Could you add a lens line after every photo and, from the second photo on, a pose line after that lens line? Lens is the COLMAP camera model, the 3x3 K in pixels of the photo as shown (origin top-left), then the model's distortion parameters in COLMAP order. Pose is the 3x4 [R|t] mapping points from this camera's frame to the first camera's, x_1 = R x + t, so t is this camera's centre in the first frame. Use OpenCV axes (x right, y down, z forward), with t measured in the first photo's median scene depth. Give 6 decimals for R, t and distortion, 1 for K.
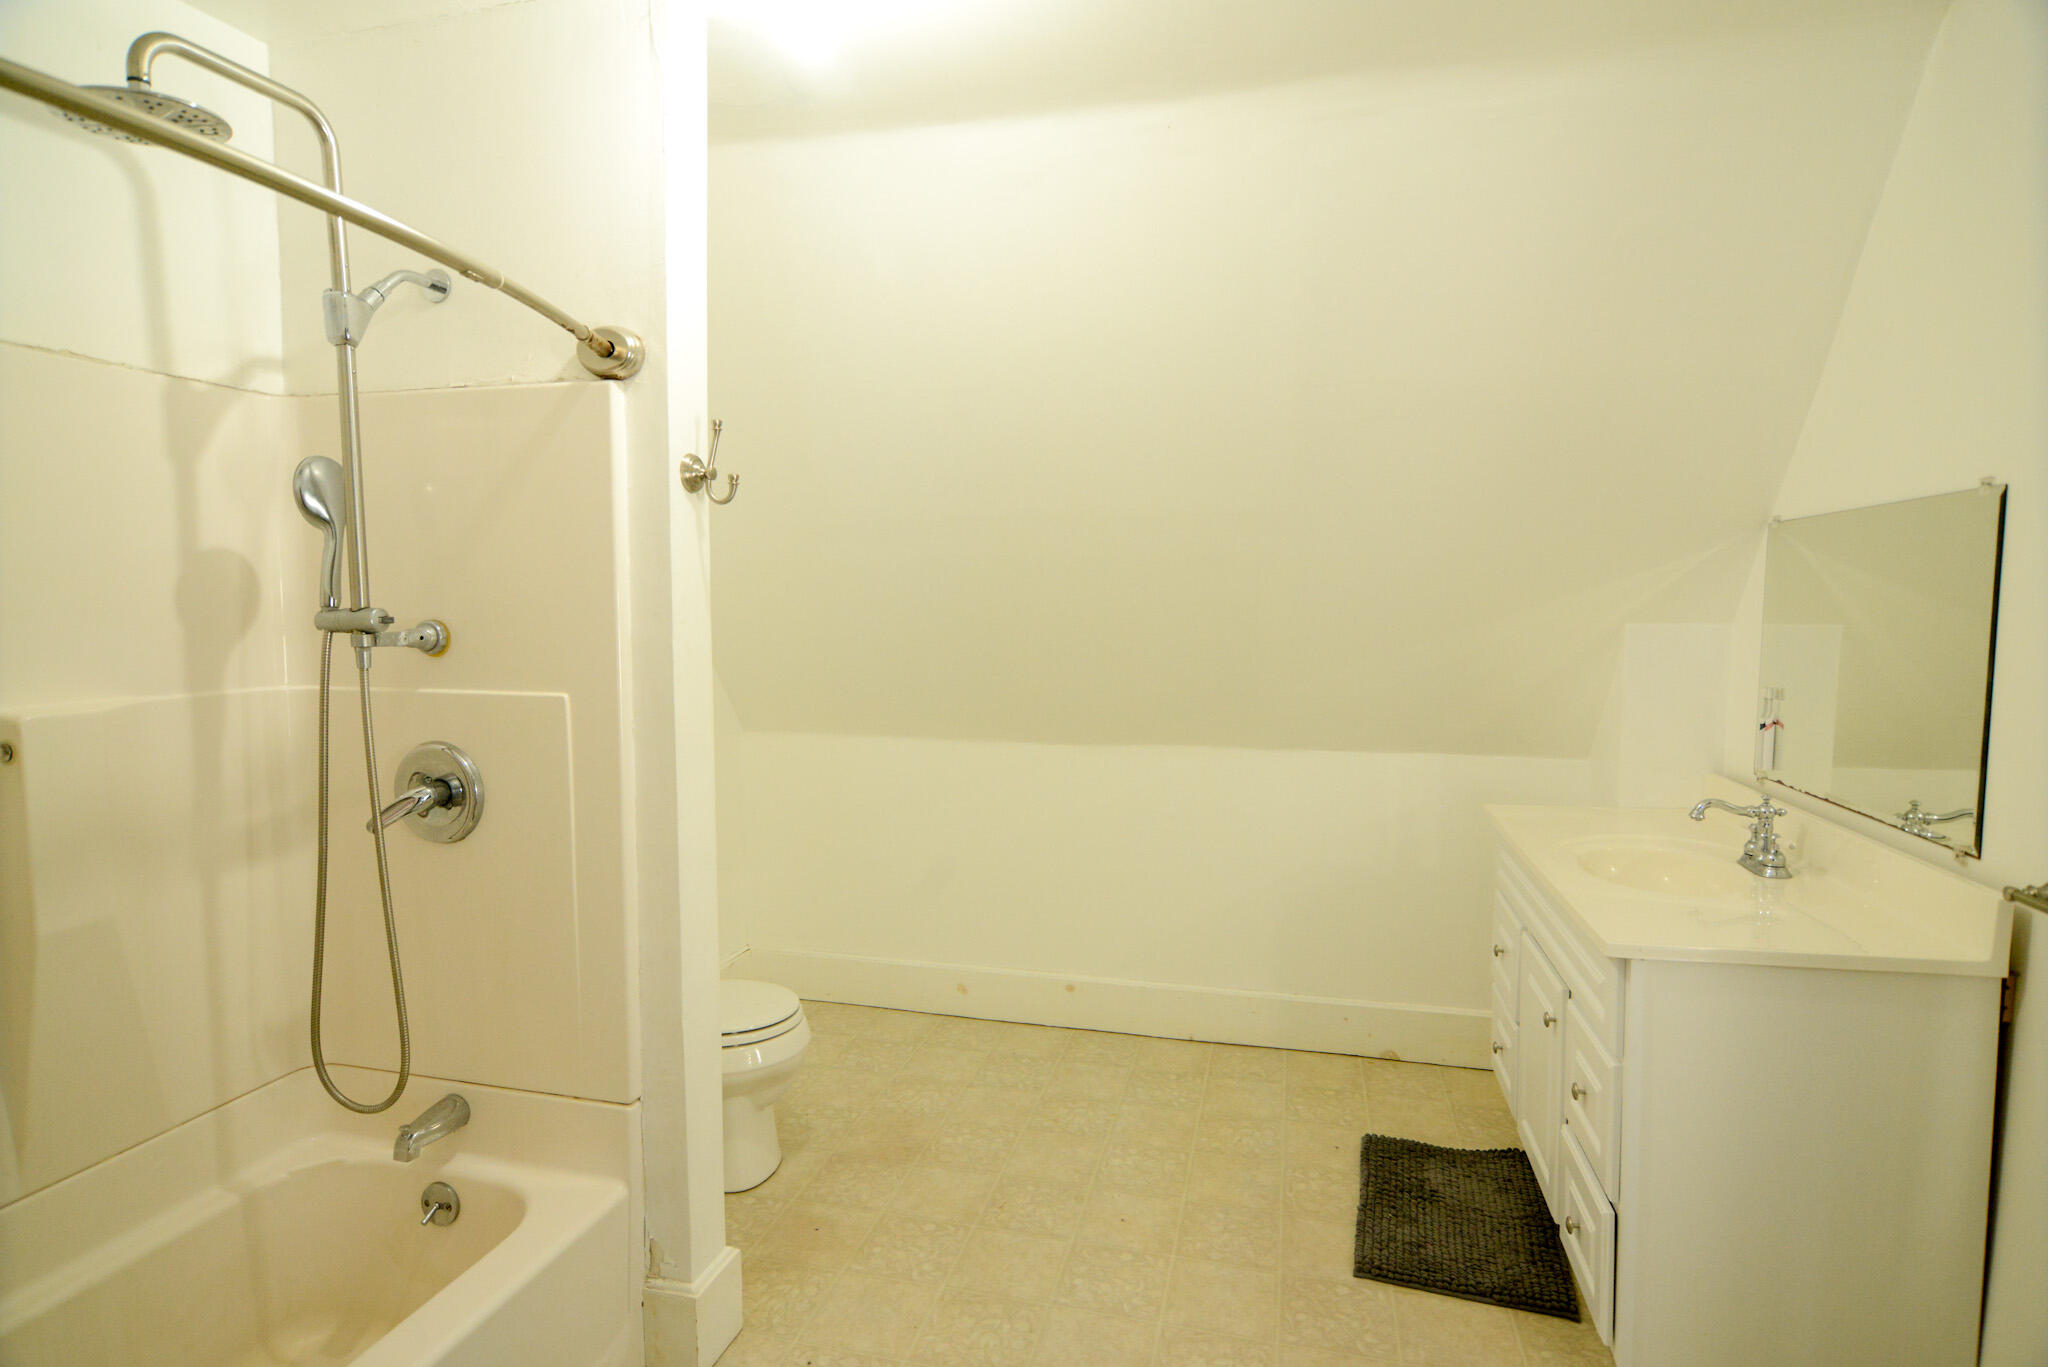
lens RADIAL K [[1100.1, 0, 1008.7], [0, 1100.1, 688.3], [0, 0, 1]] dist [-0.015727, -0.003691]
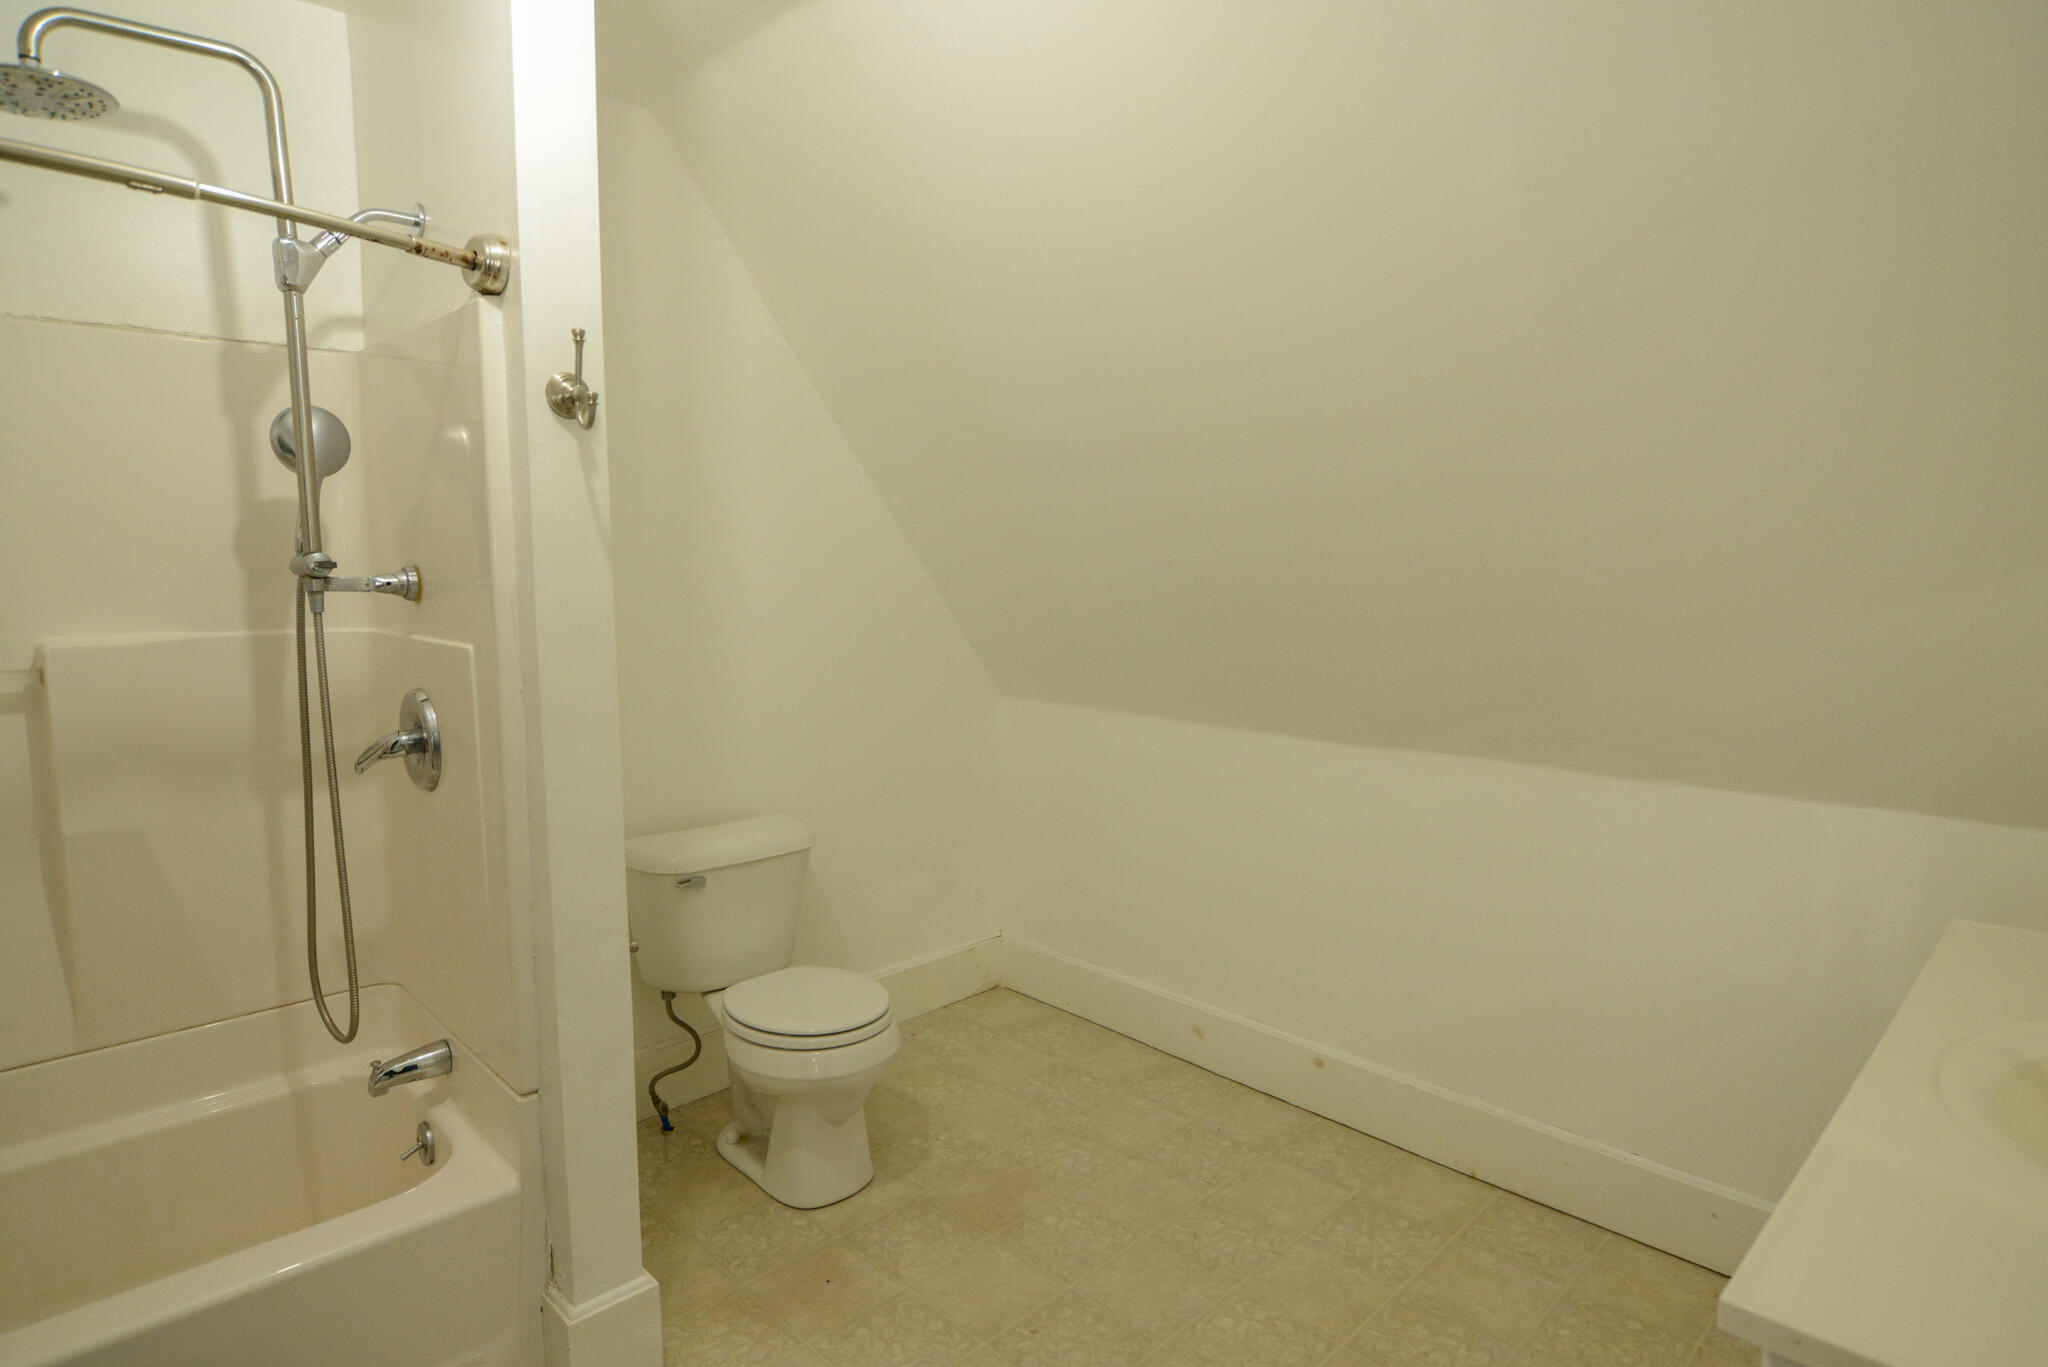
lens RADIAL K [[1100.1, 0, 1031.9], [0, 1100.1, 687.7], [0, 0, 1]] dist [-0.015727, -0.003691]
pose [[0.850124, 0.059191, -0.523245, 0.481296], [-0.042777, 0.998141, 0.043413, -0.019235], [0.524842, -0.014524, 0.851076, 0.452894]]
